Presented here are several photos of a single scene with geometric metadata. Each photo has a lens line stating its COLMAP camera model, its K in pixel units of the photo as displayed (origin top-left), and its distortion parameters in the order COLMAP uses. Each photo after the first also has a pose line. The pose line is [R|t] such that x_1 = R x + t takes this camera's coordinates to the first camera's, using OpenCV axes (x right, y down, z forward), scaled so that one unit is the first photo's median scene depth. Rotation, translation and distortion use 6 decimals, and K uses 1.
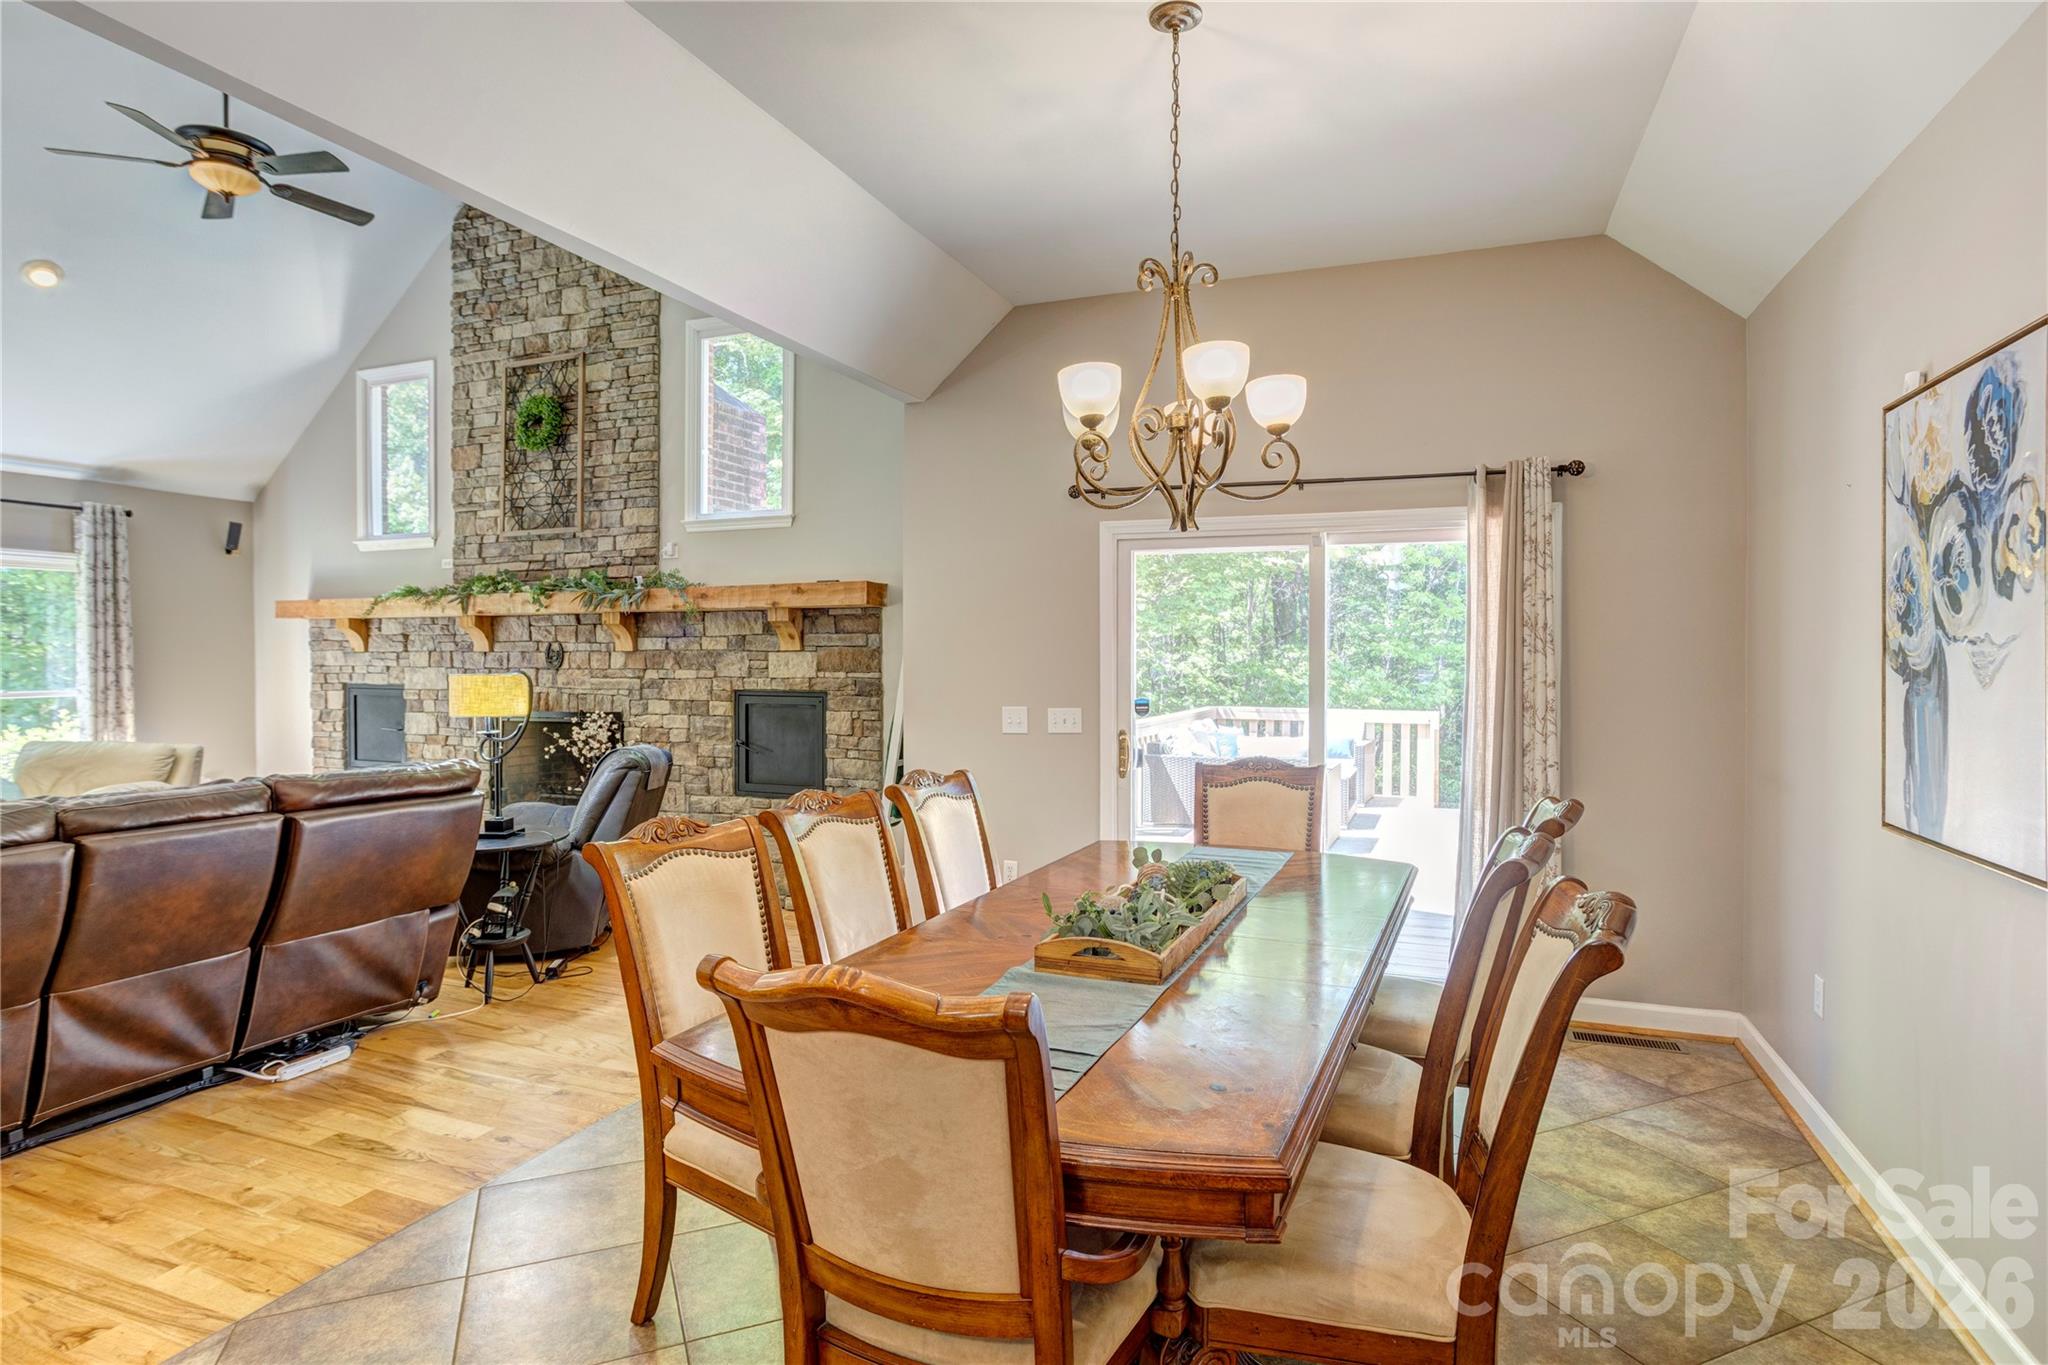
lens RADIAL K [[1121.0, 0, 1049.5], [0, 1121.0, 666.4], [0, 0, 1]] dist [-0.057430, 0.042074]
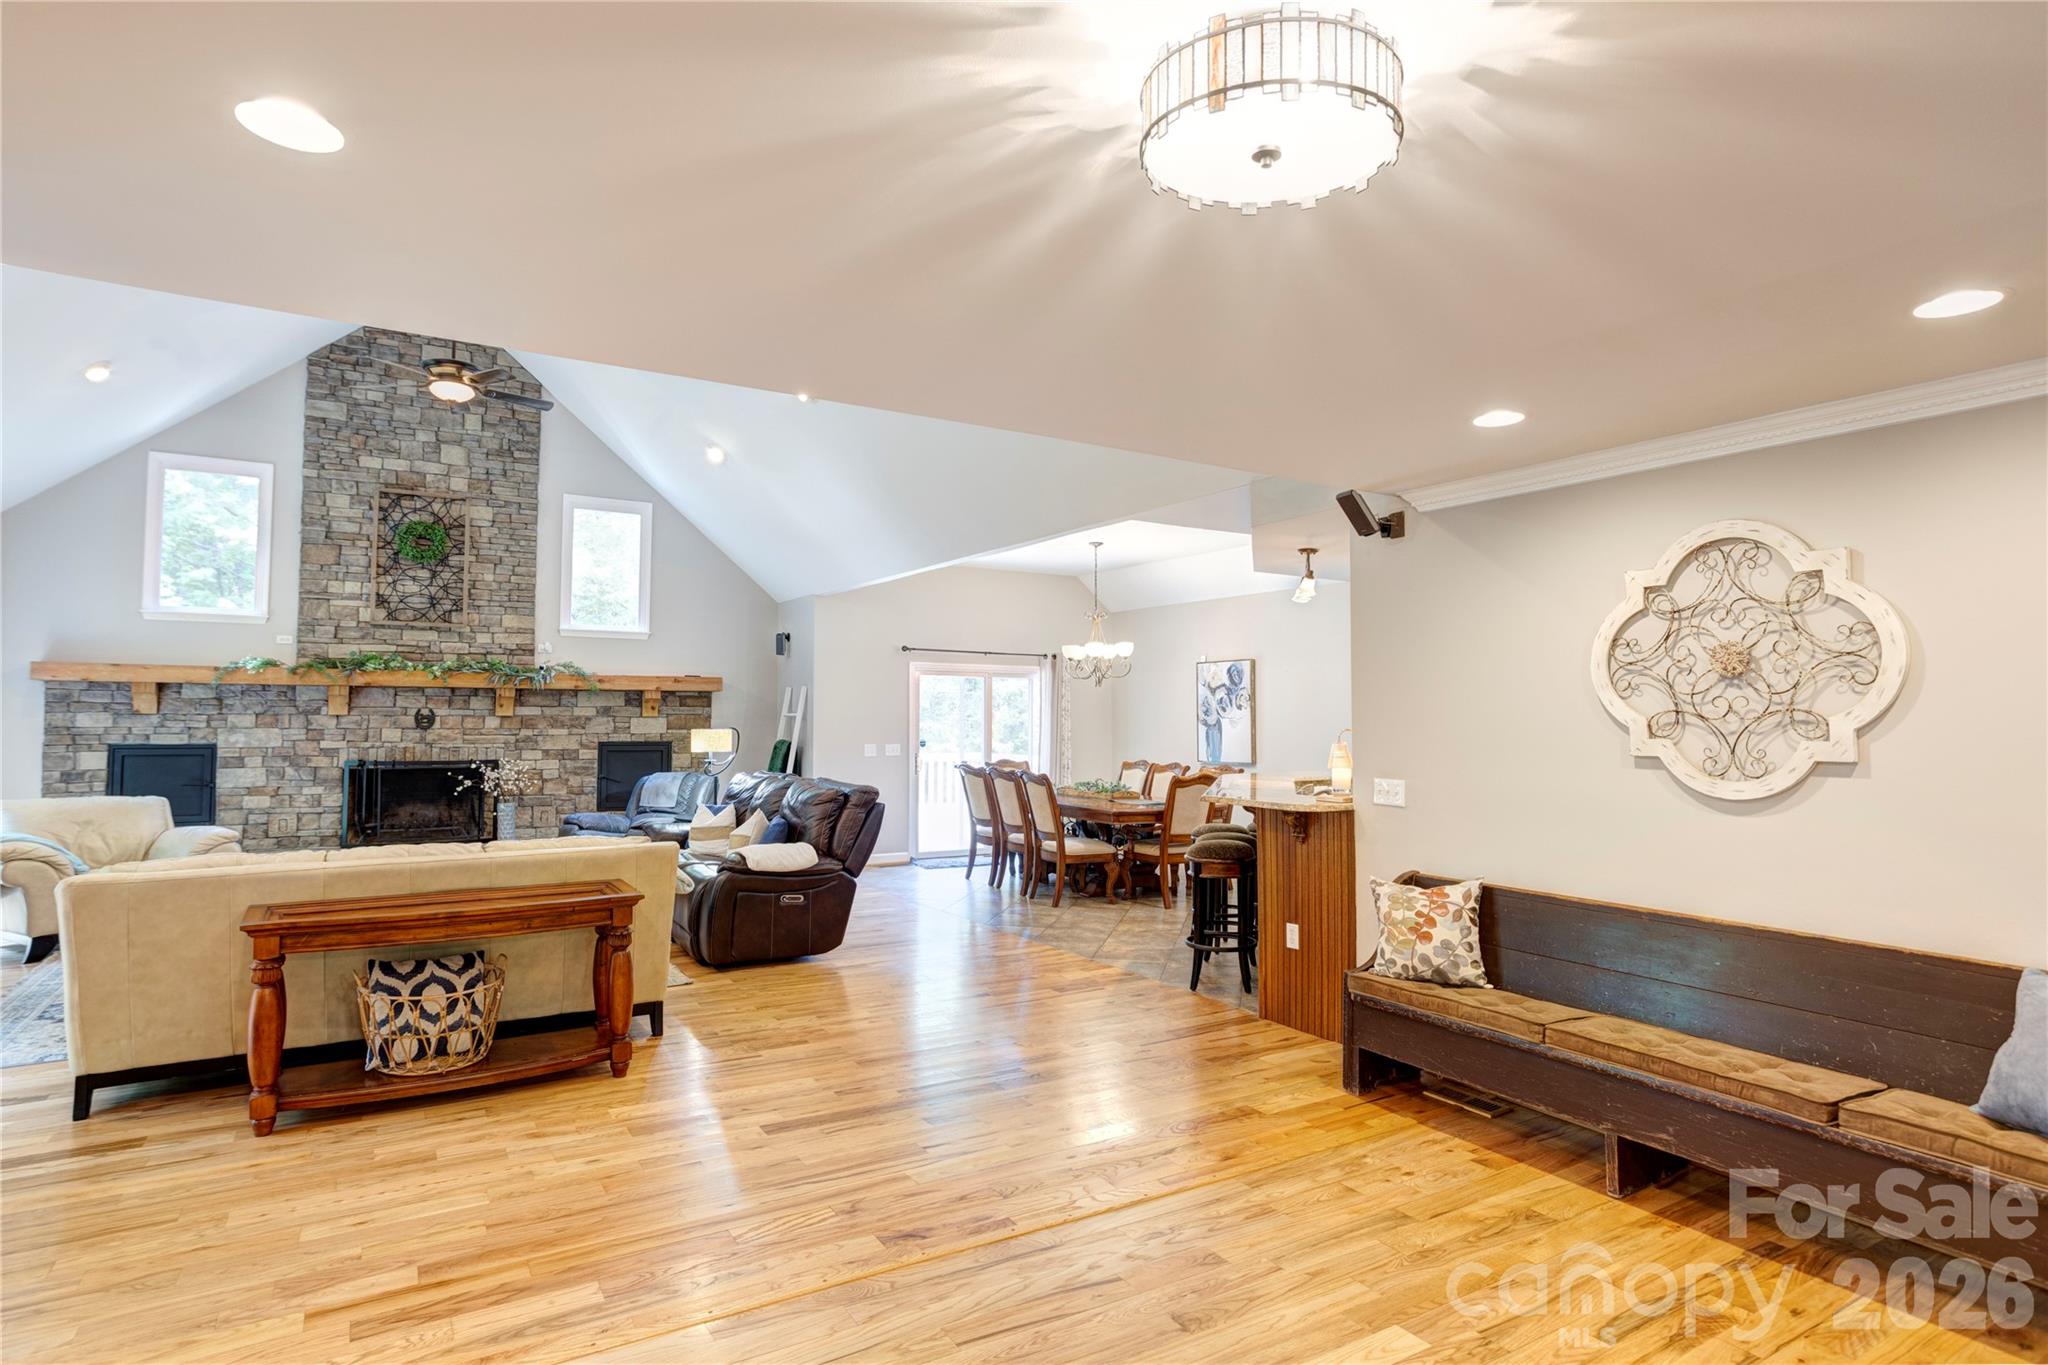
lens RADIAL K [[1121.0, 0, 1049.5], [0, 1121.0, 666.4], [0, 0, 1]] dist [-0.057430, 0.042074]
pose [[0.568971, 0.042010, 0.821284, -1.137514], [0.006013, 0.998455, -0.055239, 0.005271], [-0.822336, 0.036368, 0.567839, -0.359956]]
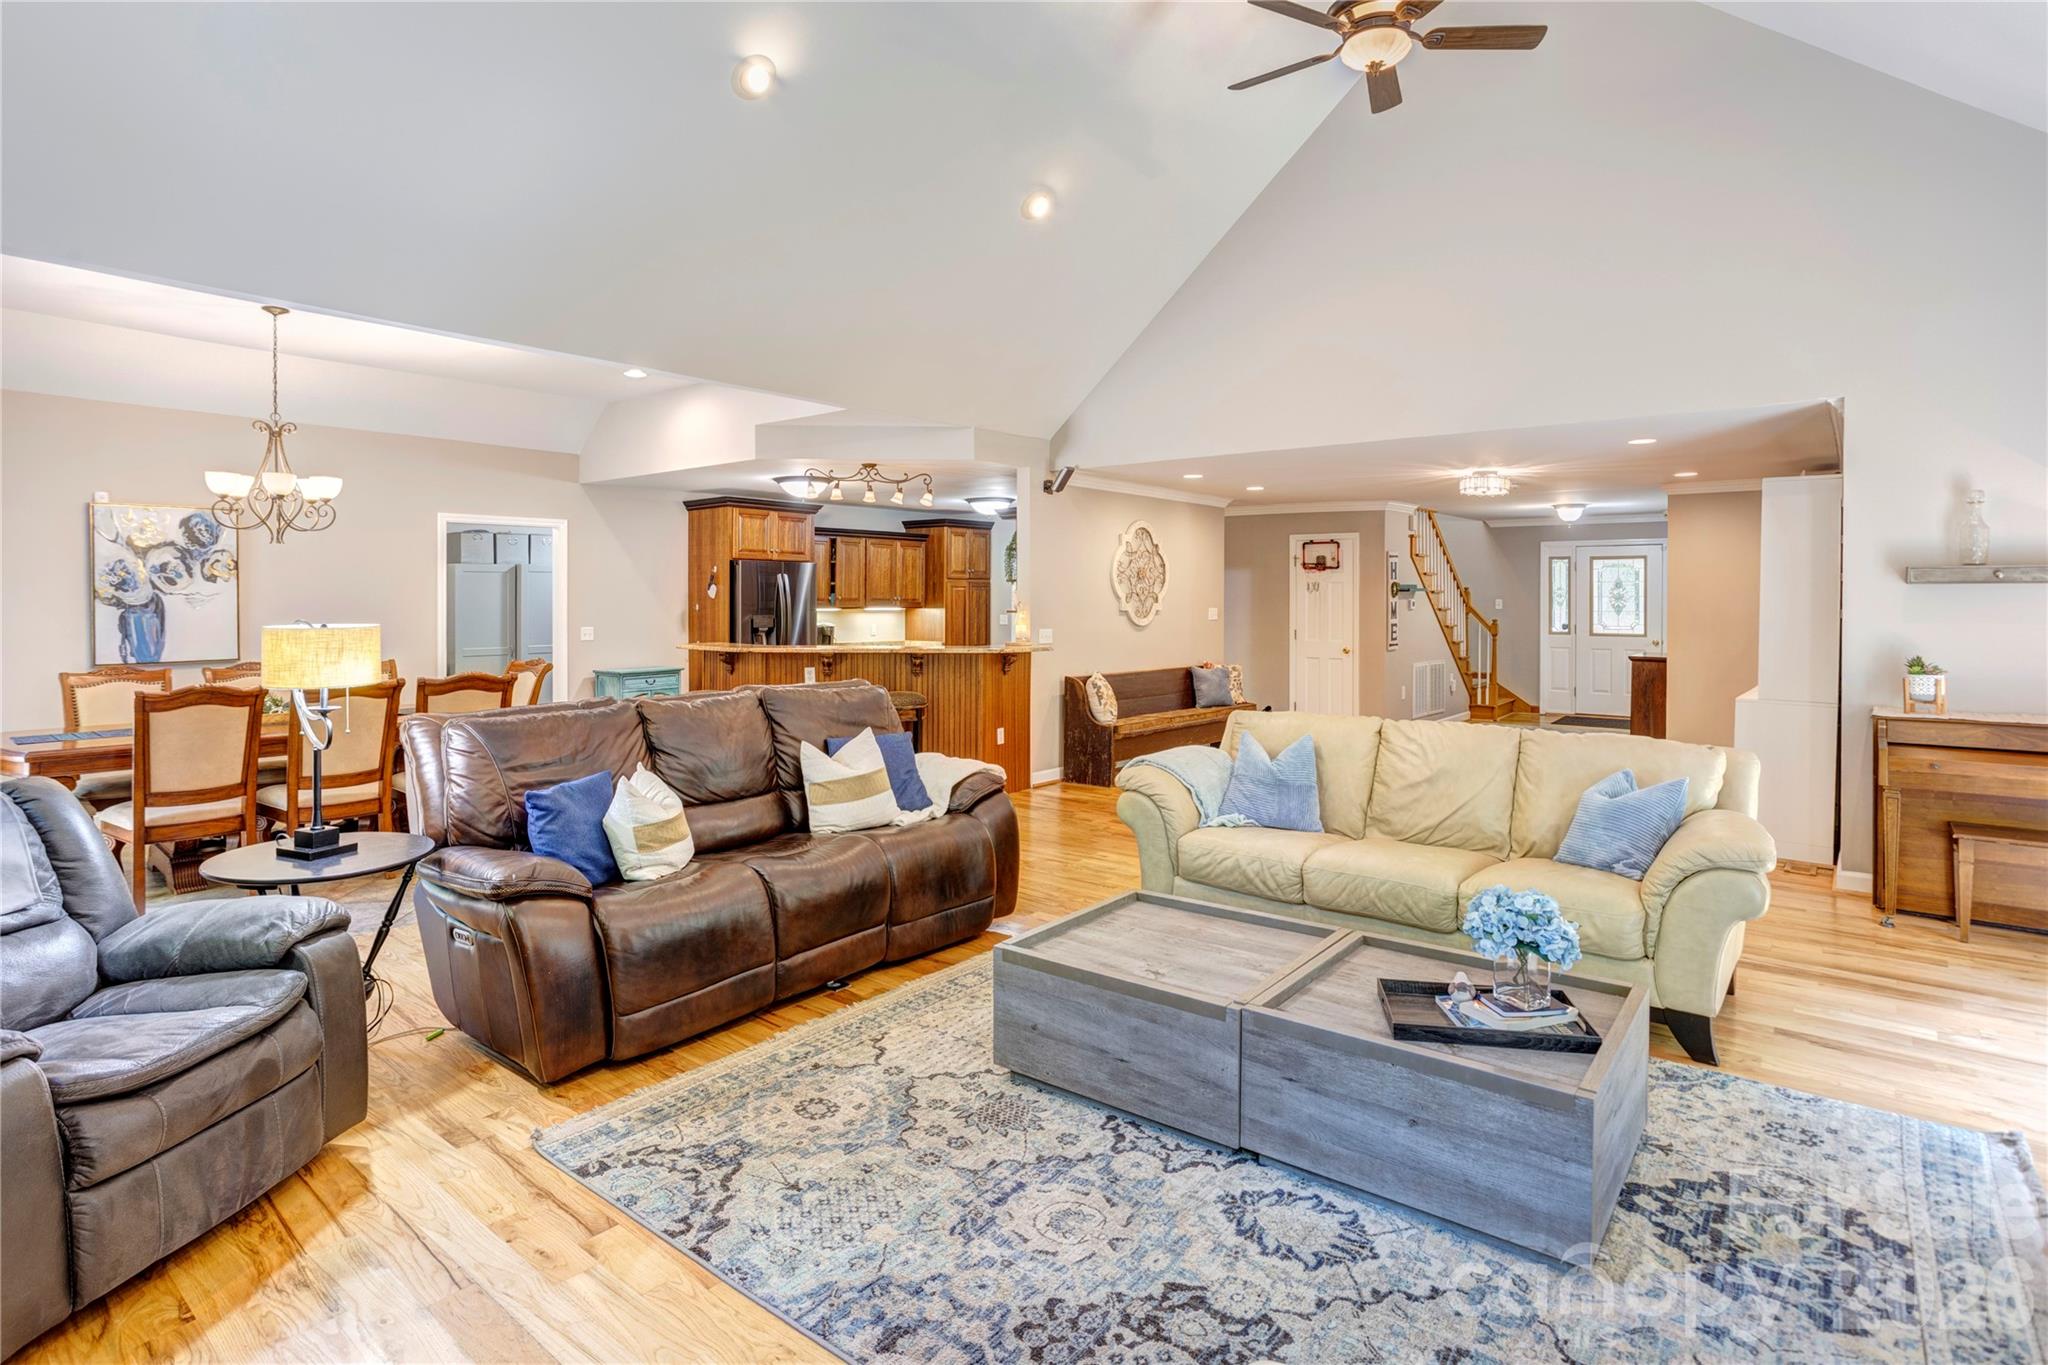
lens RADIAL K [[1057.8, 0, 1023.5], [0, 1057.8, 601.9], [0, 0, 1]] dist [-0.046904, 0.027779]
pose [[-0.968009, 0.001715, 0.250911, -0.708789], [0.006124, 0.999840, 0.016792, -0.011686], [-0.250842, 0.017791, -0.967865, 1.021933]]
